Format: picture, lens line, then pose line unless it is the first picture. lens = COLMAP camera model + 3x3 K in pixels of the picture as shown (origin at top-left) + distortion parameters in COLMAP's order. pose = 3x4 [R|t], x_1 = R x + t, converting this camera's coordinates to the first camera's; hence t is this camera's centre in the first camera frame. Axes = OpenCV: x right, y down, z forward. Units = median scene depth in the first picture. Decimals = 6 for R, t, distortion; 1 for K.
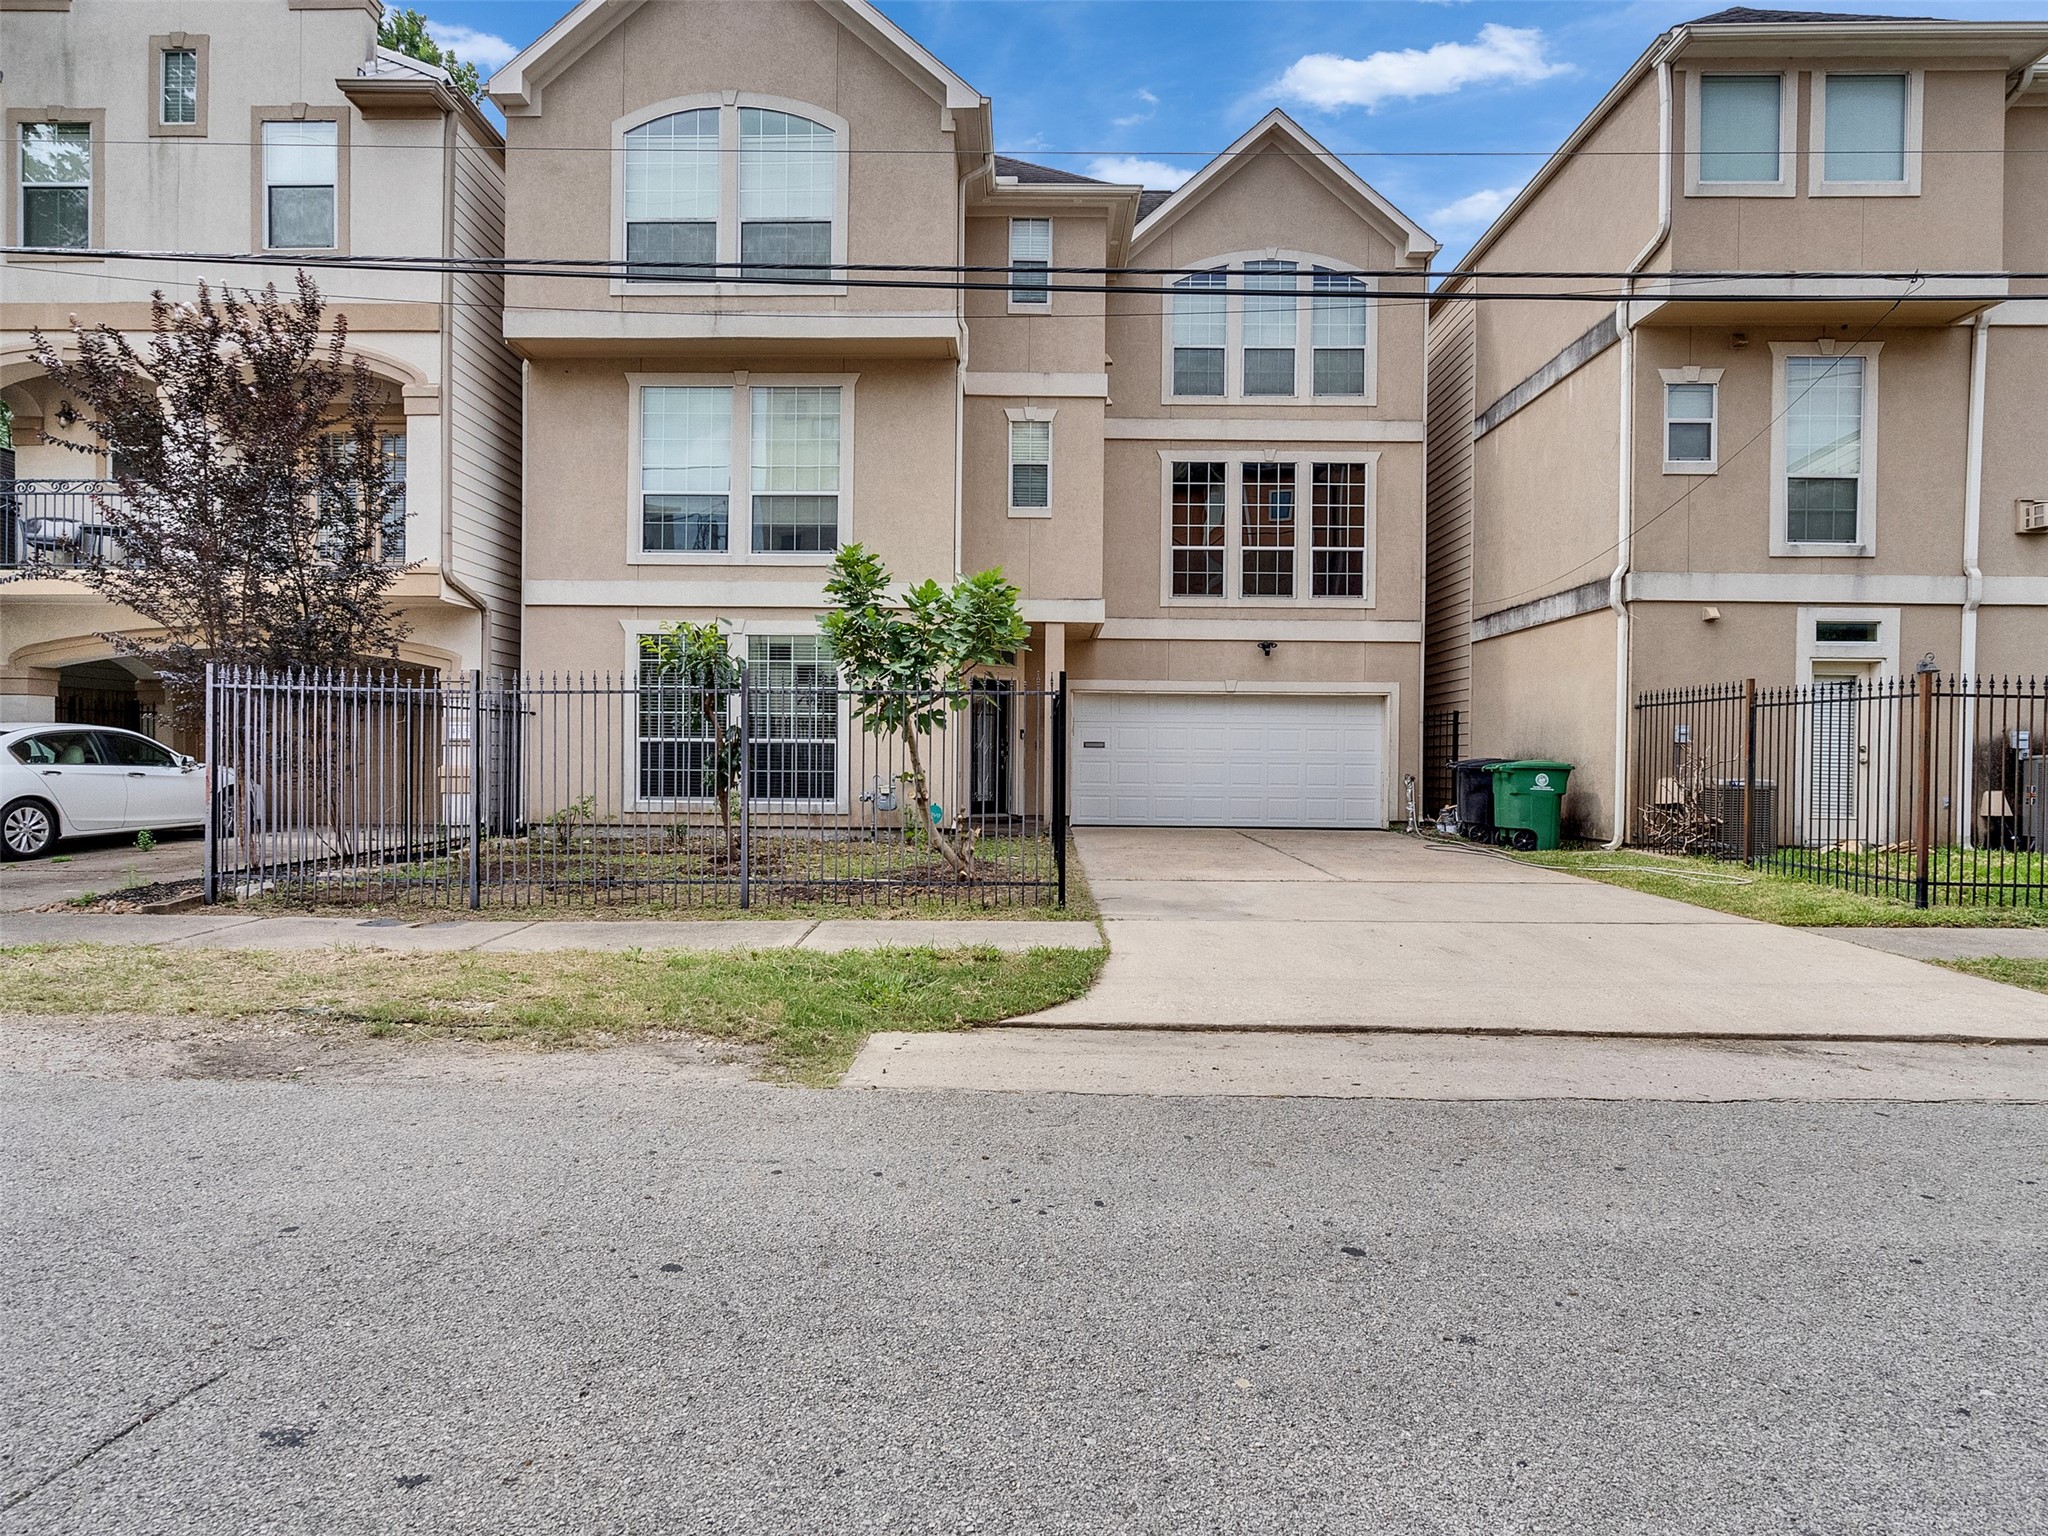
lens RADIAL K [[1066.9, 0, 1013.5], [0, 1066.9, 769.1], [0, 0, 1]] dist [-0.004072, 0.003424]
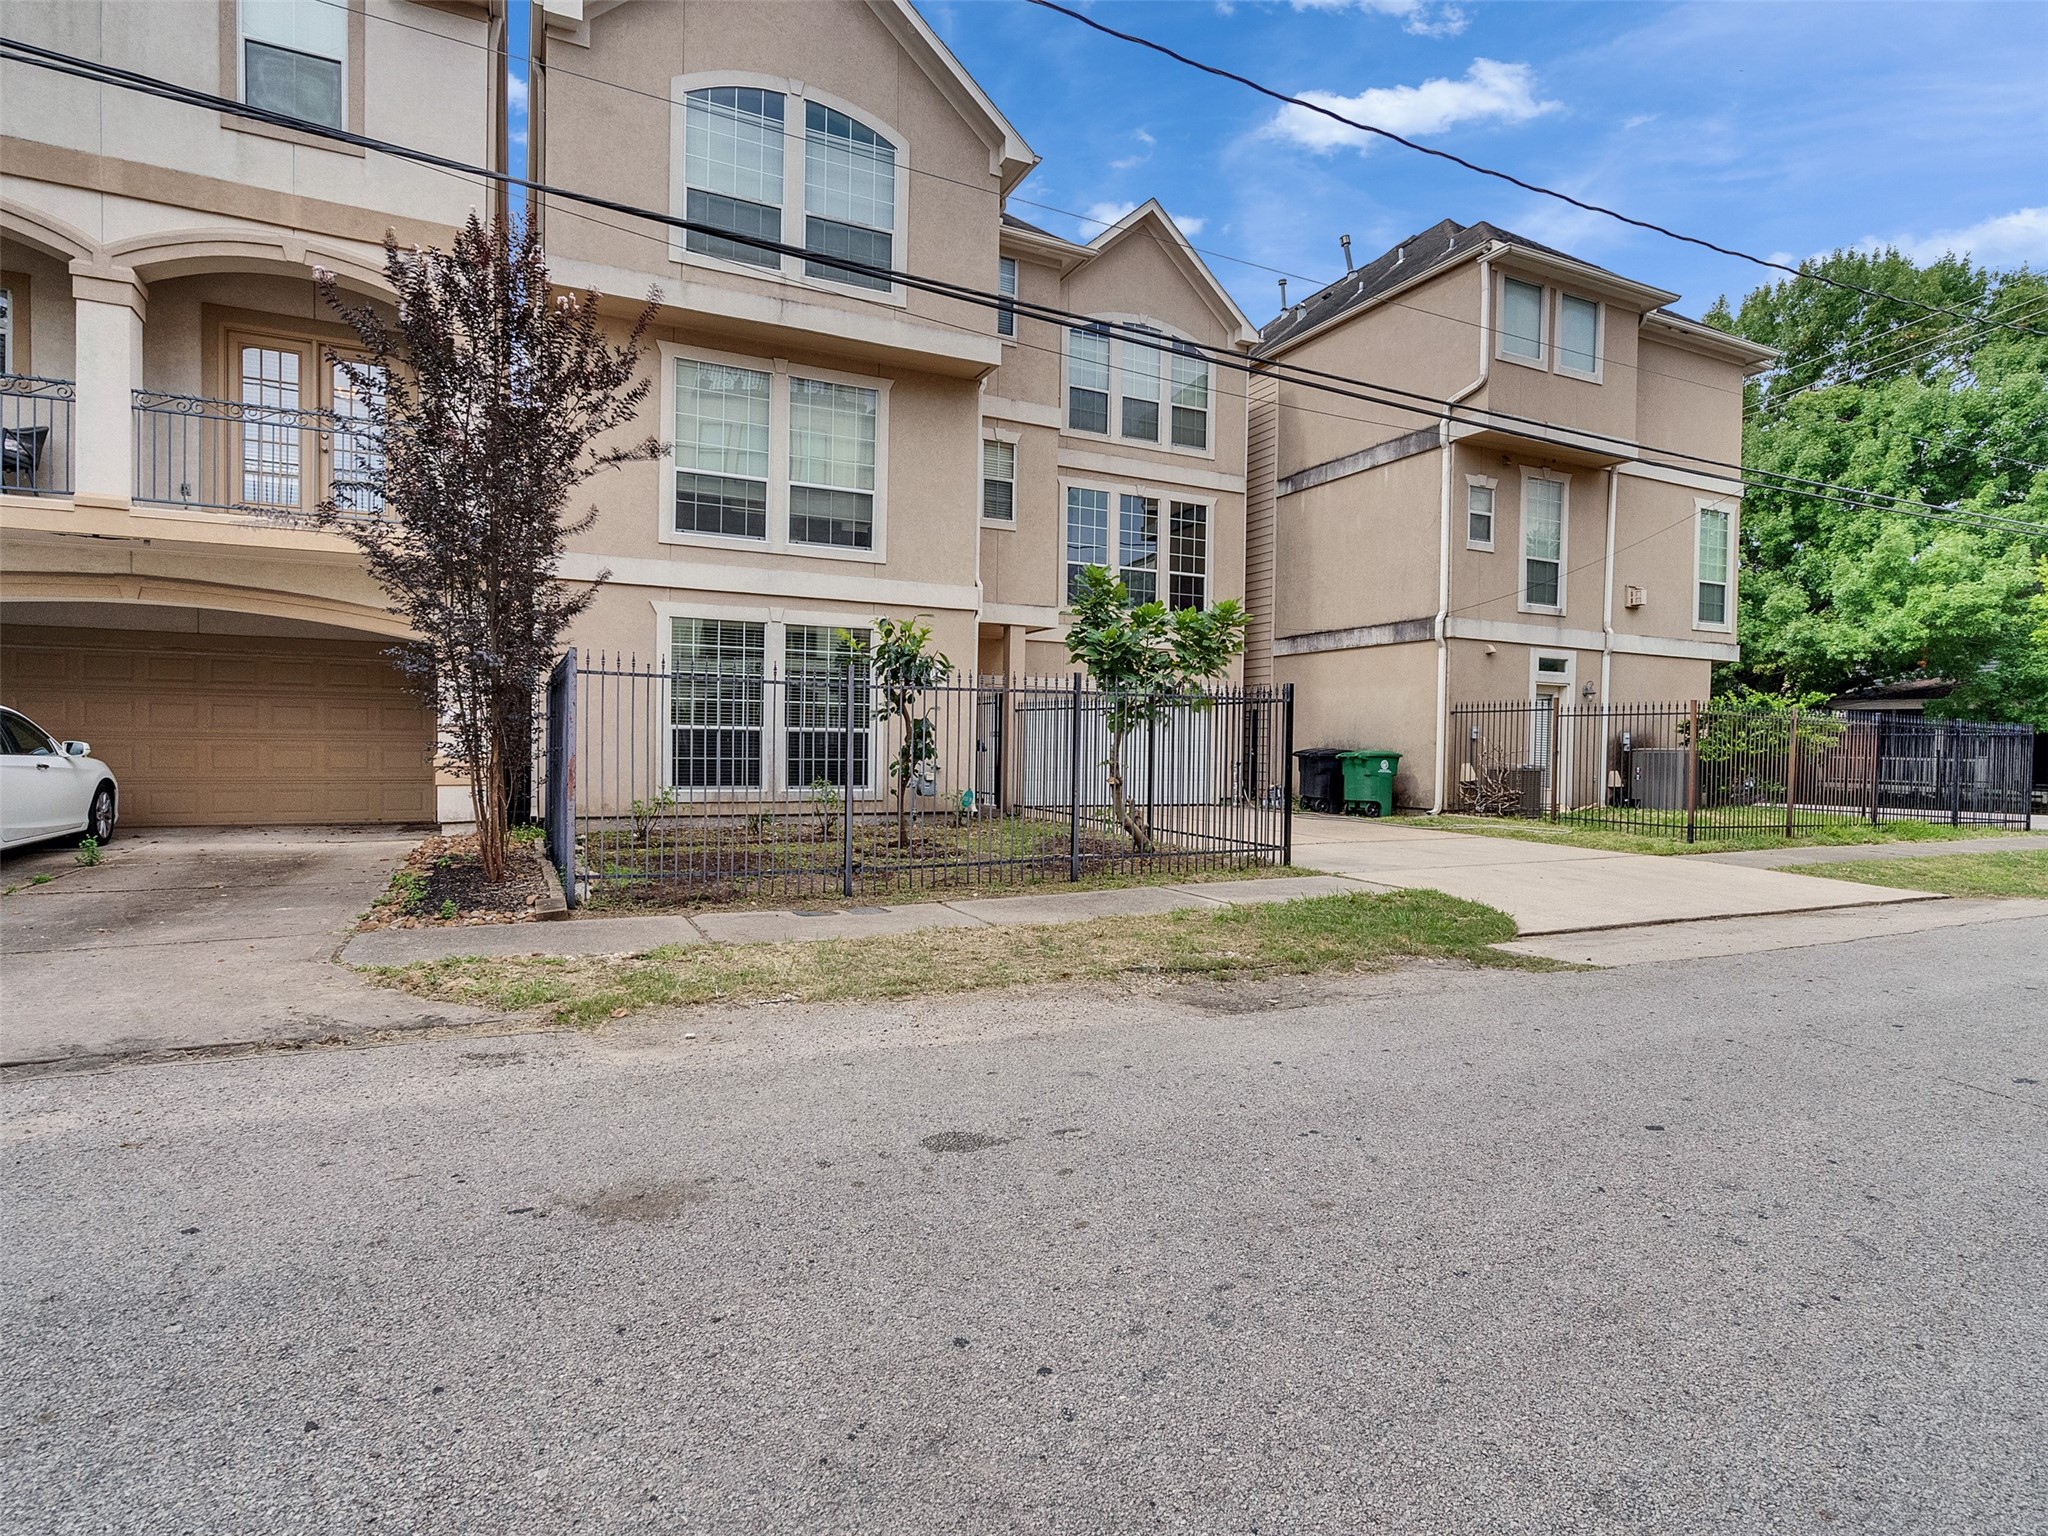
lens RADIAL K [[1066.9, 0, 1026.9], [0, 1066.9, 769.2], [0, 0, 1]] dist [-0.004072, 0.003424]
pose [[0.890248, -0.006194, 0.455434, -0.529064], [-0.001342, 0.999868, 0.016220, -0.005736], [-0.455474, -0.015051, 0.890122, 0.000932]]
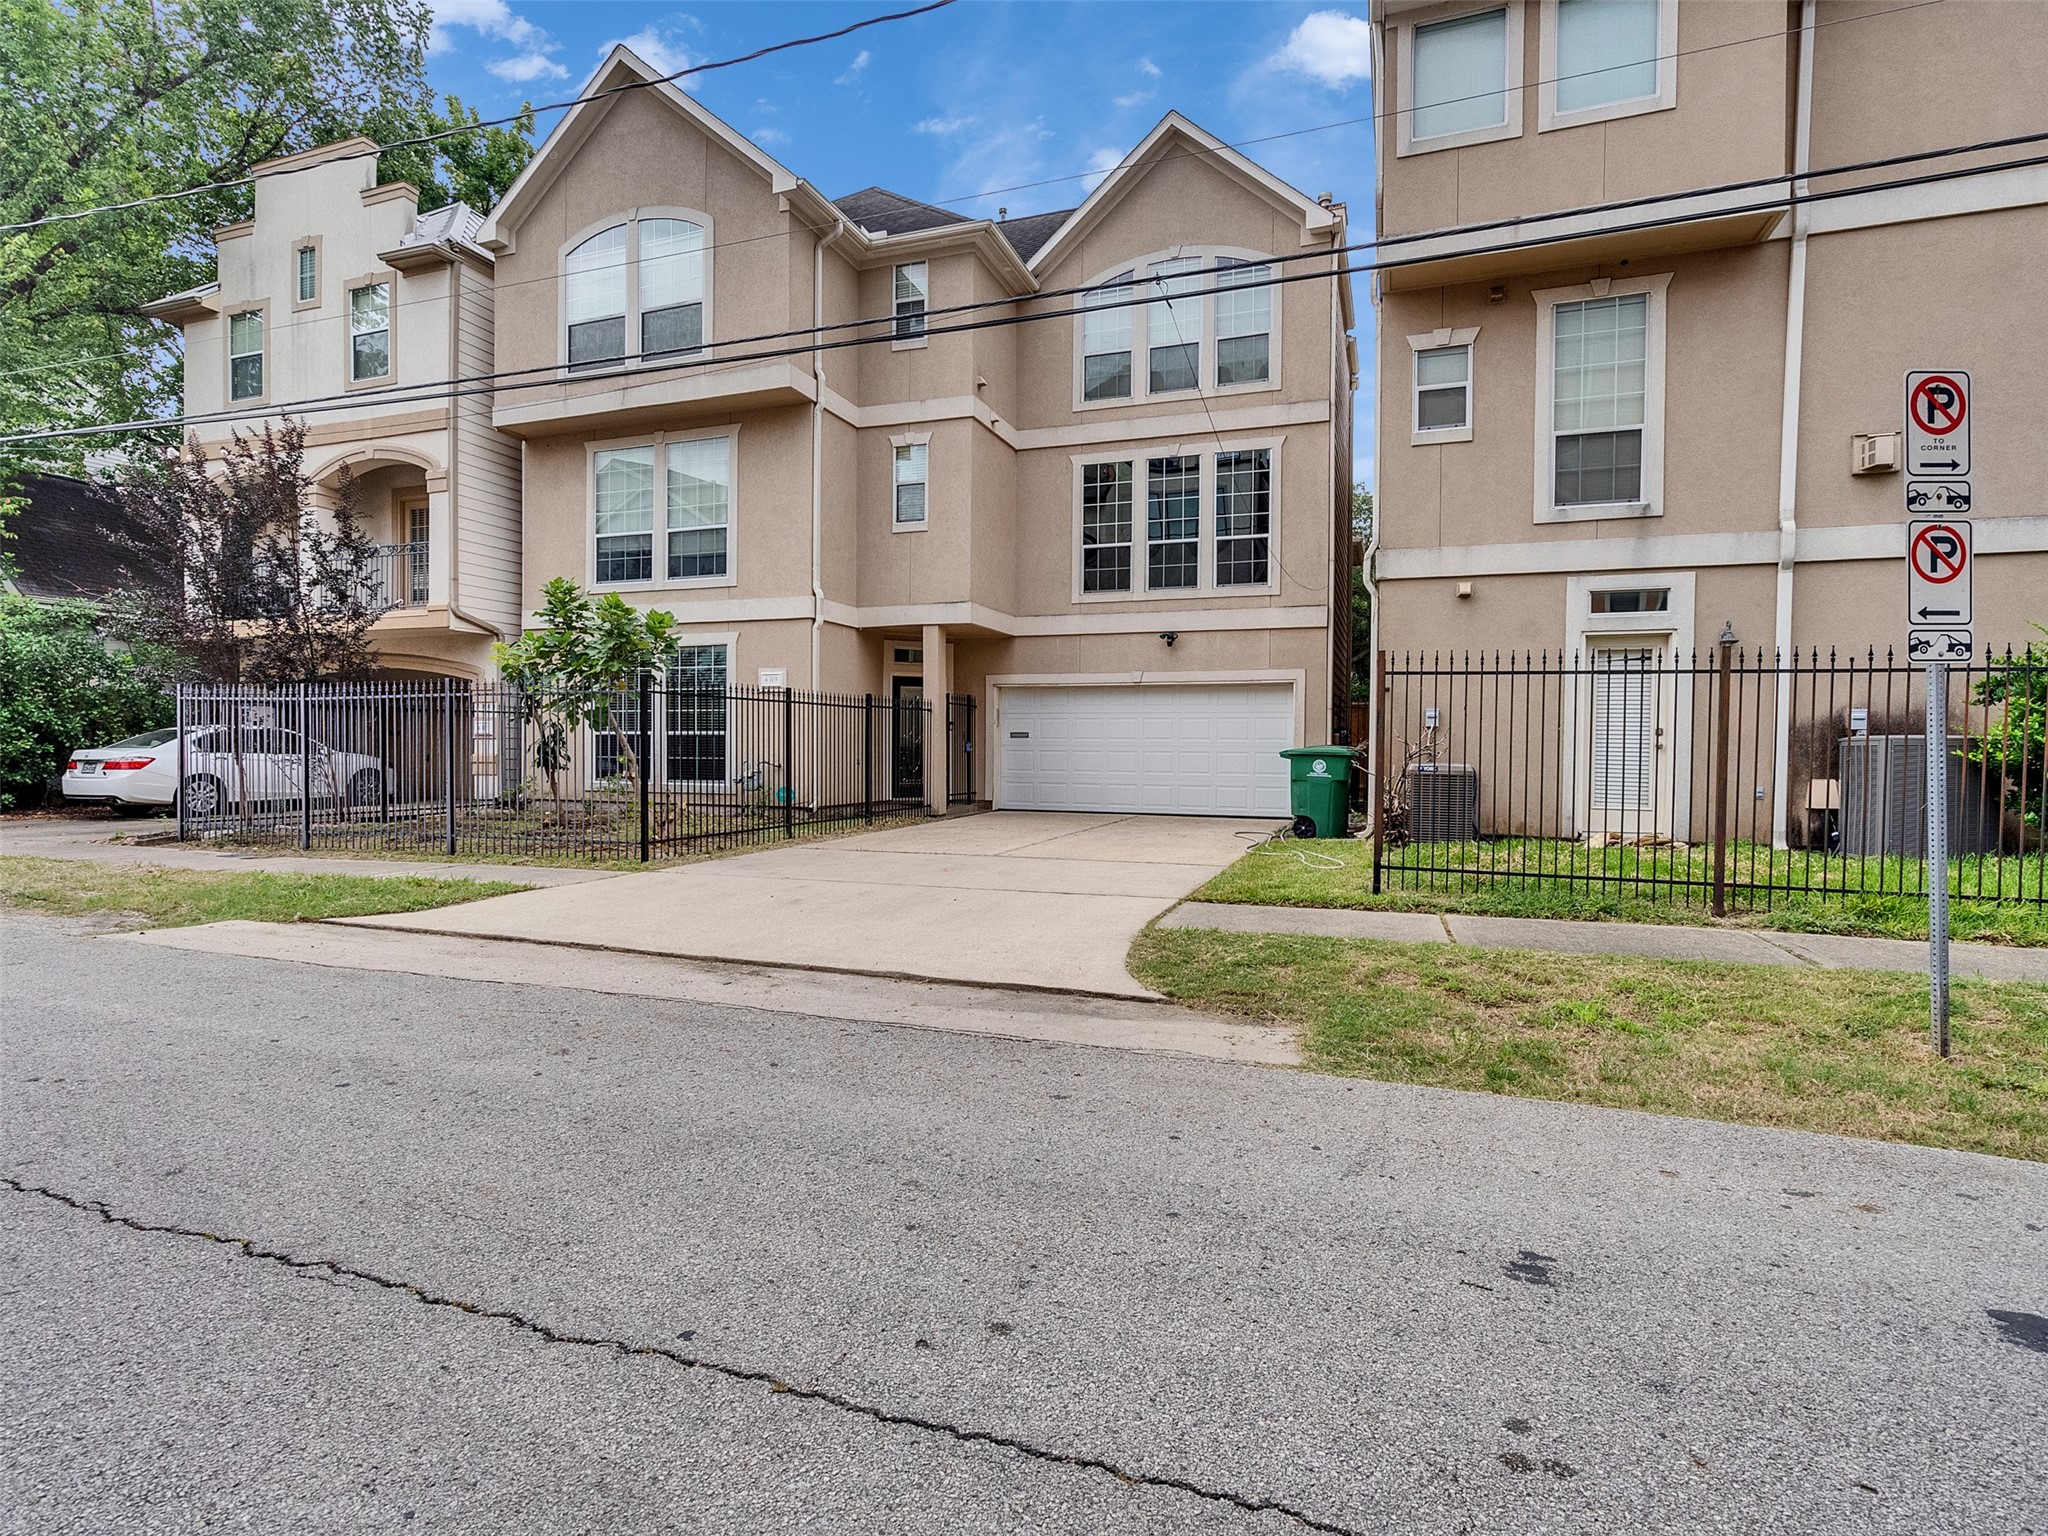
lens RADIAL K [[1066.9, 0, 1011.8], [0, 1066.9, 770.9], [0, 0, 1]] dist [-0.004072, 0.003424]
pose [[0.941675, 0.003852, -0.336503, 0.564083], [-0.001923, 0.999980, 0.006067, 0.009335], [0.336519, -0.005066, 0.941663, -0.021089]]
